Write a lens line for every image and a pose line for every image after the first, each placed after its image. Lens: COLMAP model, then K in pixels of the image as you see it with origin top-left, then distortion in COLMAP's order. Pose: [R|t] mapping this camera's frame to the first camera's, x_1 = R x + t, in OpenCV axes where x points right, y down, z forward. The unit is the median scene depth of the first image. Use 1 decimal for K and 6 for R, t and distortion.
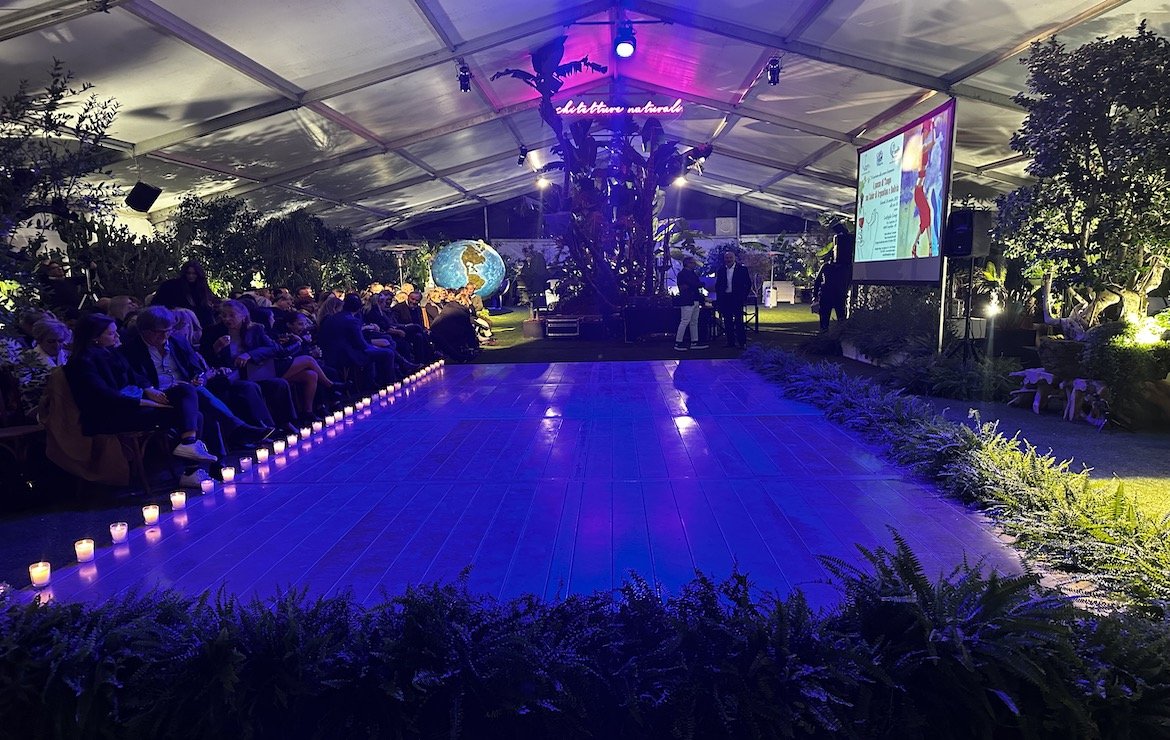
lens RADIAL K [[842.0, 0, 585.0], [0, 842.0, 370.0], [0, 0, 1]] dist [0.004182, -0.009360]
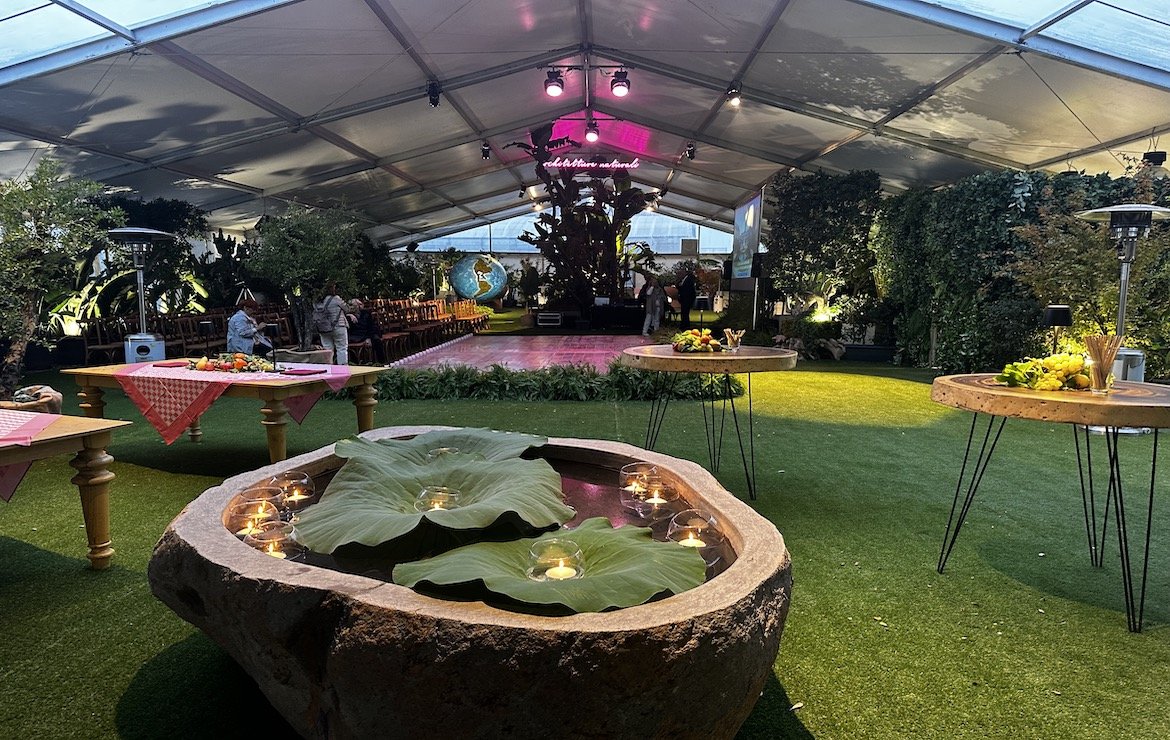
lens RADIAL K [[816.5, 0, 613.3], [0, 816.5, 336.2], [0, 0, 1]] dist [0.000530, -0.000973]
pose [[0.998918, 0.018210, 0.042787, 0.027128], [-0.016149, 0.998715, -0.048032, 0.048152], [-0.043607, 0.047289, 0.997929, -0.430535]]
